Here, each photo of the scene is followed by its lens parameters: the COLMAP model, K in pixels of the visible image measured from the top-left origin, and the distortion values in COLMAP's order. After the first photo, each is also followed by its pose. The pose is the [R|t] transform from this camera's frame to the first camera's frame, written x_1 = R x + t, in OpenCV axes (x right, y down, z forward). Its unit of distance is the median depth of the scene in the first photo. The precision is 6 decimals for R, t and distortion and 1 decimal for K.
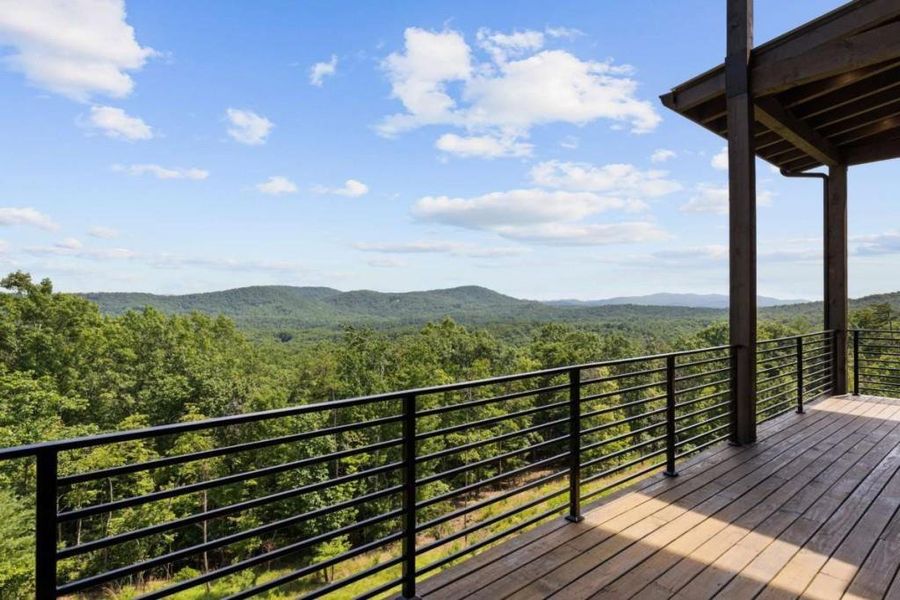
lens RADIAL K [[496.7, 0, 451.9], [0, 496.7, 305.3], [0, 0, 1]] dist [0.015917, -0.001976]
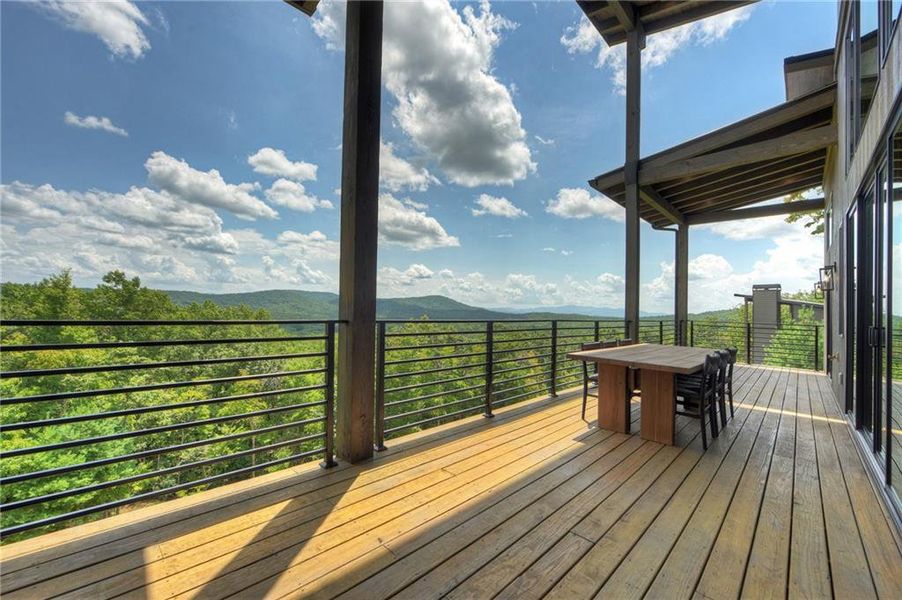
lens RADIAL K [[359.2, 0, 450.1], [0, 359.2, 301.0], [0, 0, 1]] dist [-0.006729, -0.002450]
pose [[0.996701, 0.034603, 0.073414, -0.130041], [-0.032902, 0.999164, -0.024253, 0.046040], [-0.074192, 0.021758, 0.997007, -0.188624]]
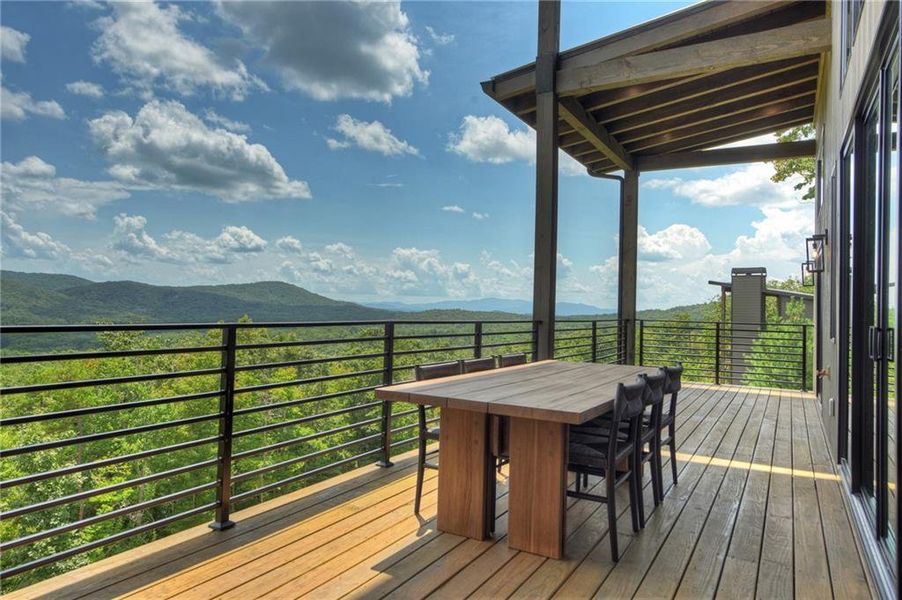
lens RADIAL K [[586.9, 0, 443.4], [0, 586.9, 294.7], [0, 0, 1]] dist [0.004057, 0.007831]
pose [[0.948956, 0.034011, 0.313570, -0.018774], [-0.027463, 0.999303, -0.025278, 0.045539], [-0.314211, 0.015376, 0.949229, -0.107242]]
